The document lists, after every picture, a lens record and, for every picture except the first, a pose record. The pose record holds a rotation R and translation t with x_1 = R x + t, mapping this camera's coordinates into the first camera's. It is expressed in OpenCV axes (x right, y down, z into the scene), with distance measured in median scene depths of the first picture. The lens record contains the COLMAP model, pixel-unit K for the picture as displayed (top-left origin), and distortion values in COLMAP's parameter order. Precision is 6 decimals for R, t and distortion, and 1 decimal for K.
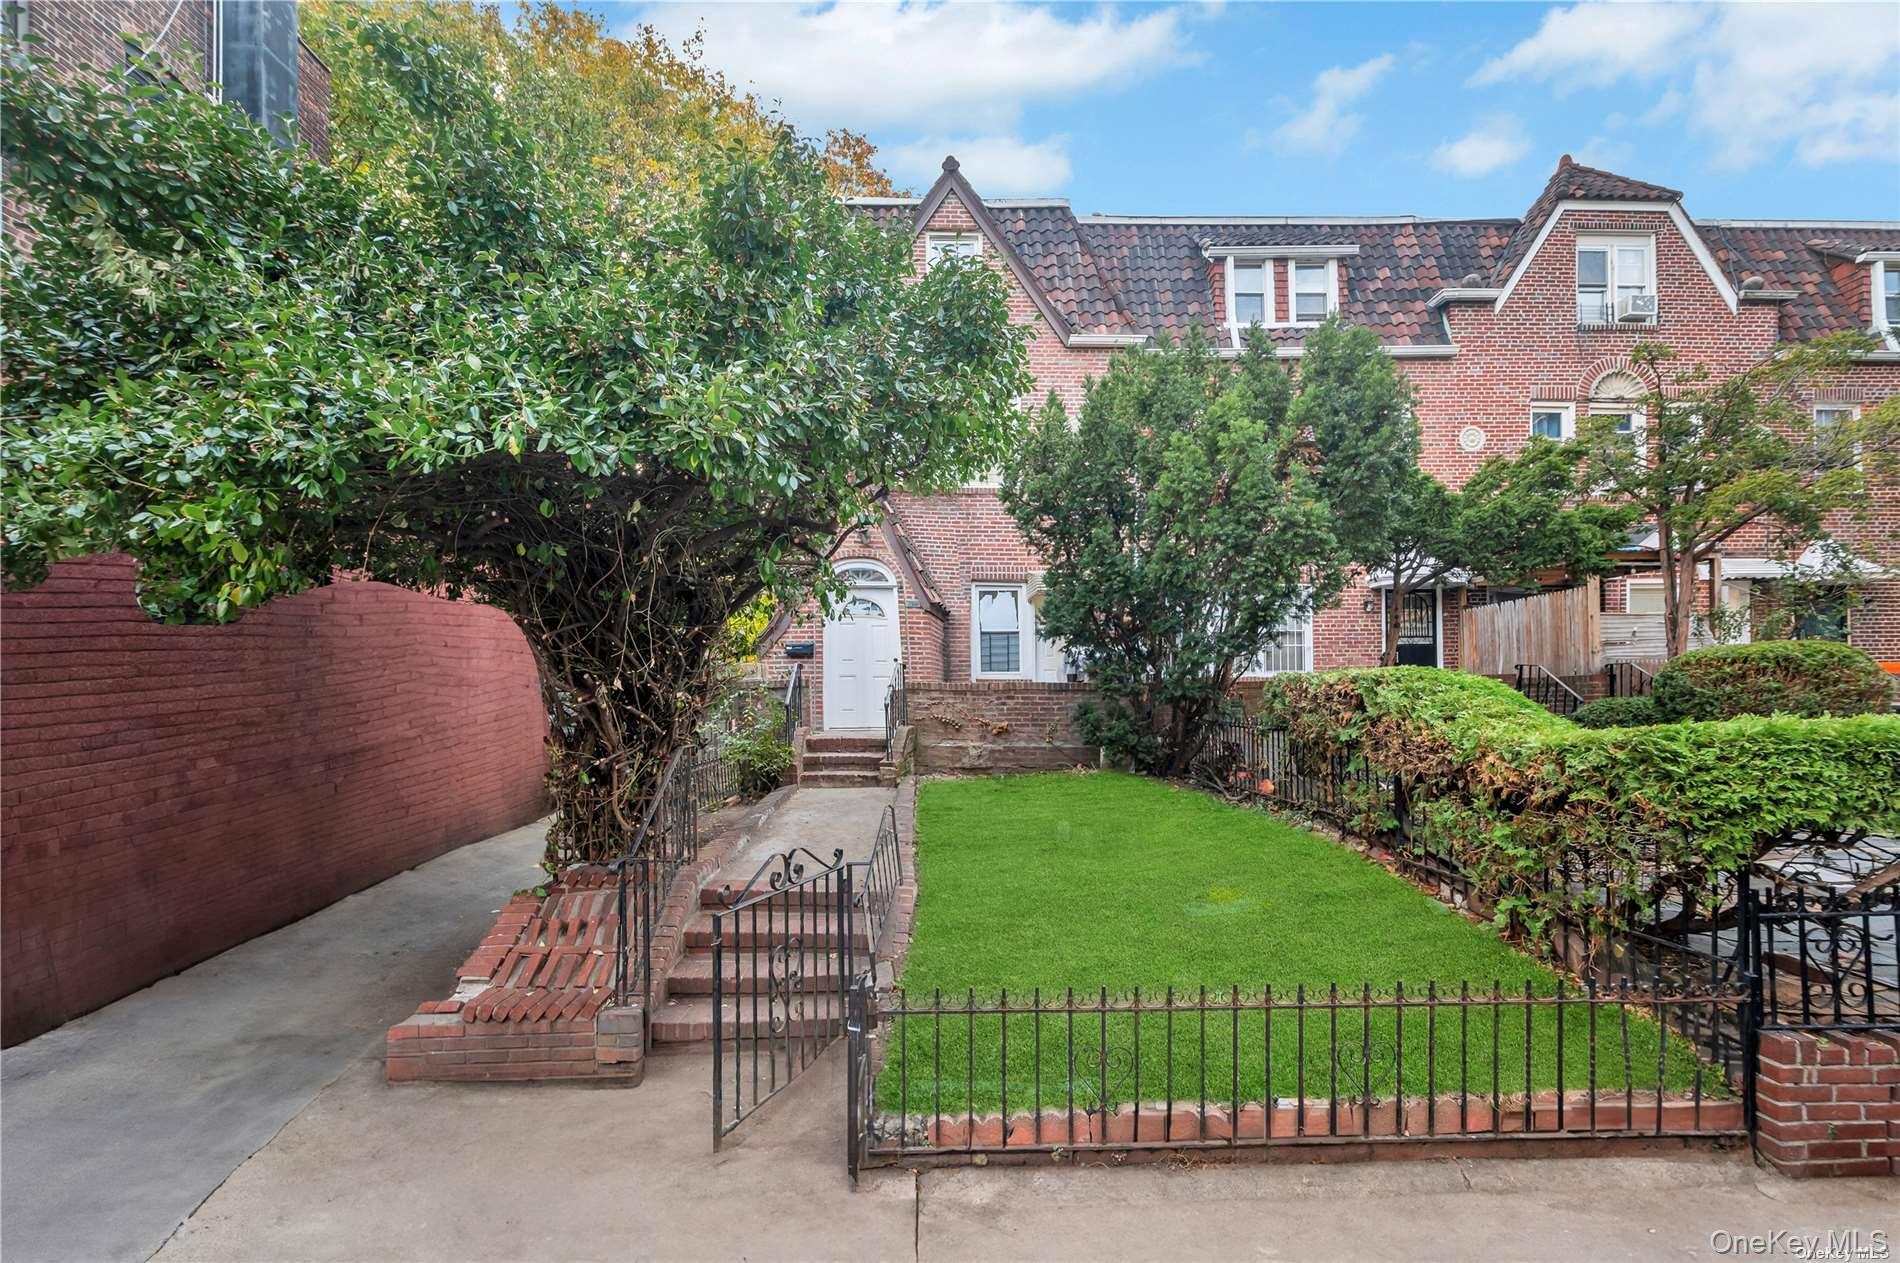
lens RADIAL K [[793.2, 0, 950.0], [0, 793.2, 631.5], [0, 0, 1]] dist [0.000913, 0.000293]
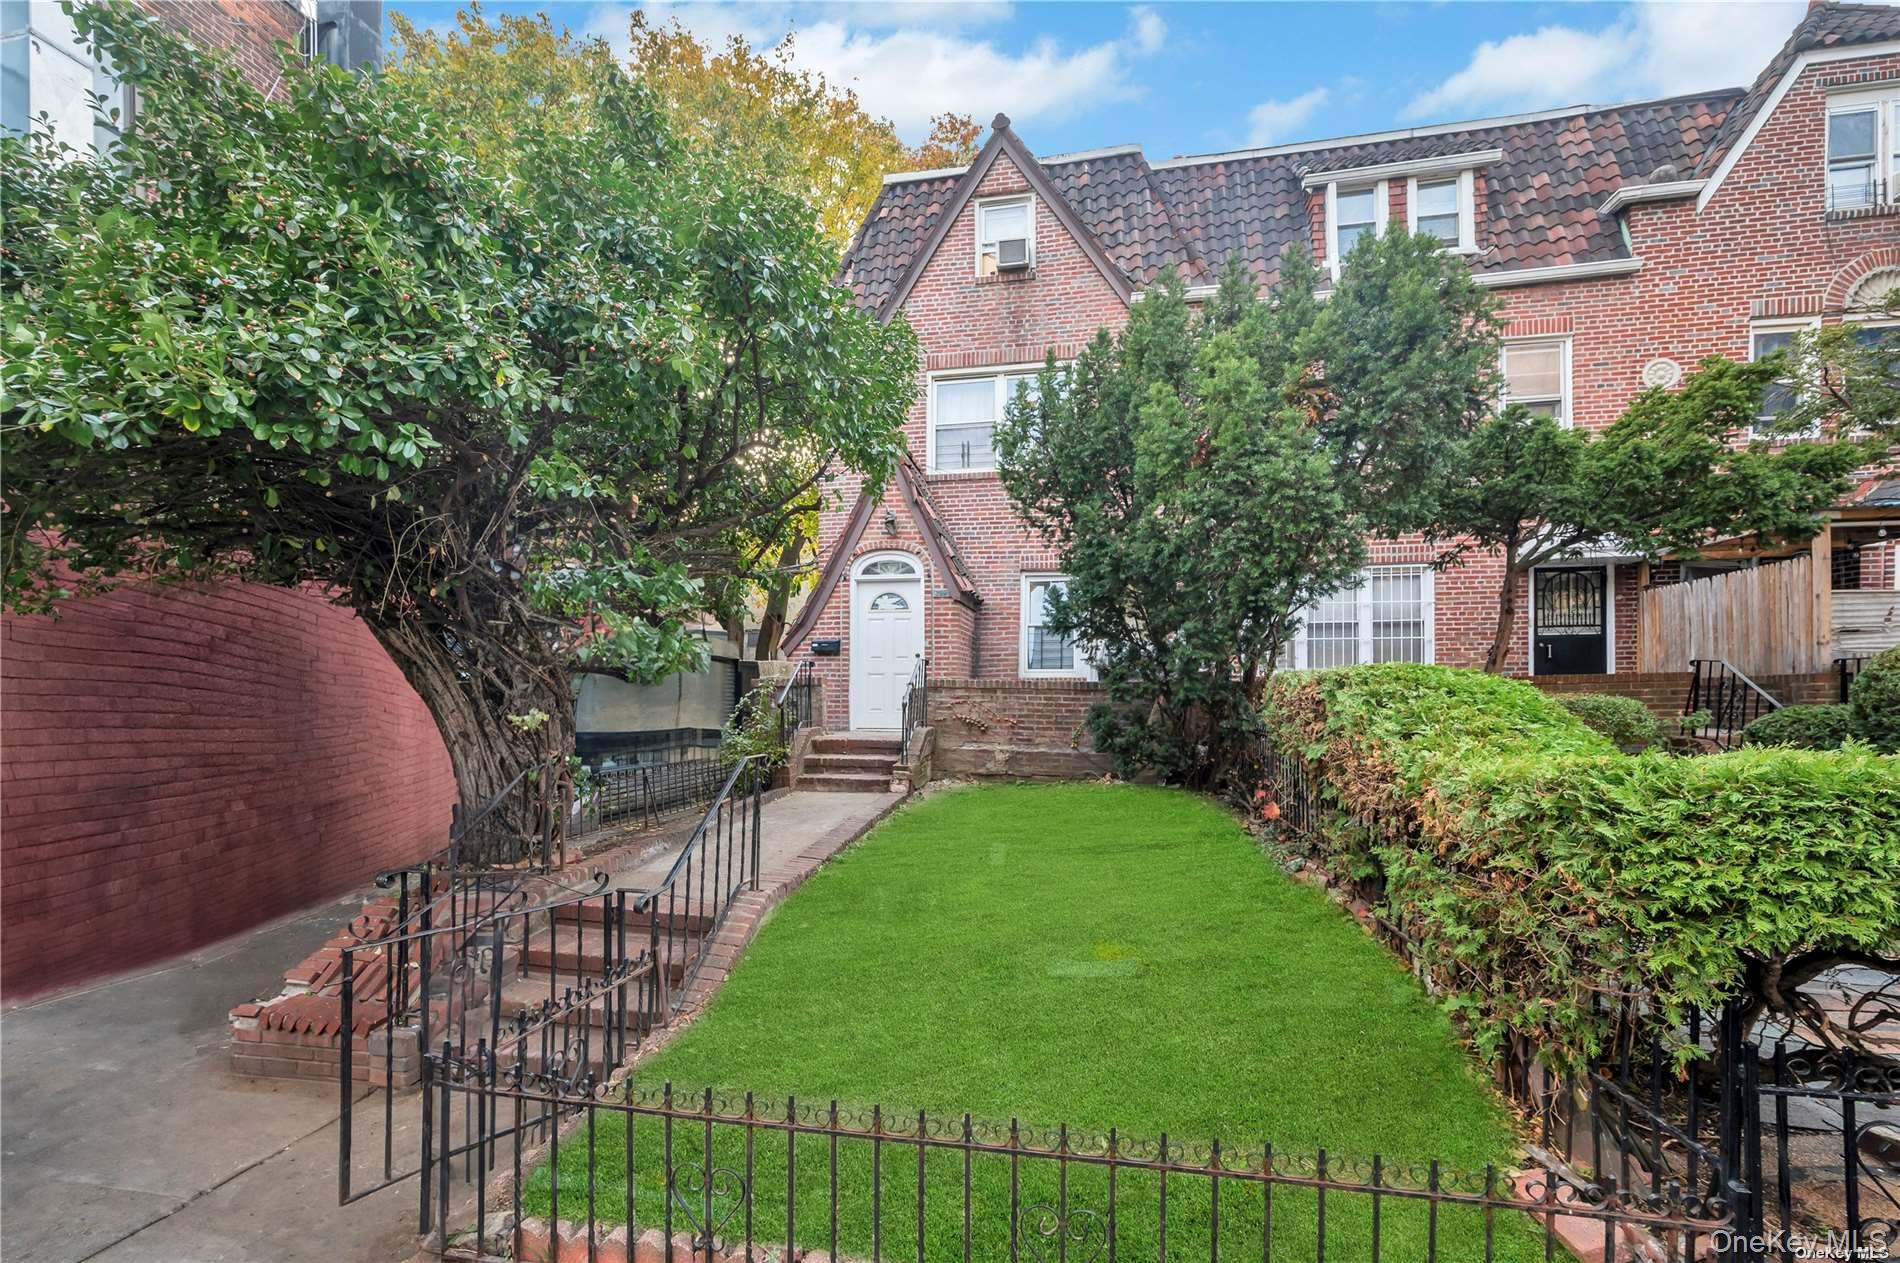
lens RADIAL K [[792.8, 0, 951.4], [0, 792.8, 638.4], [0, 0, 1]] dist [-0.000768, 0.000768]
pose [[0.976467, -0.008531, -0.215498, 0.159122], [0.011260, 0.999871, 0.011439, 0.003564], [0.215373, -0.013597, 0.976437, 0.085861]]
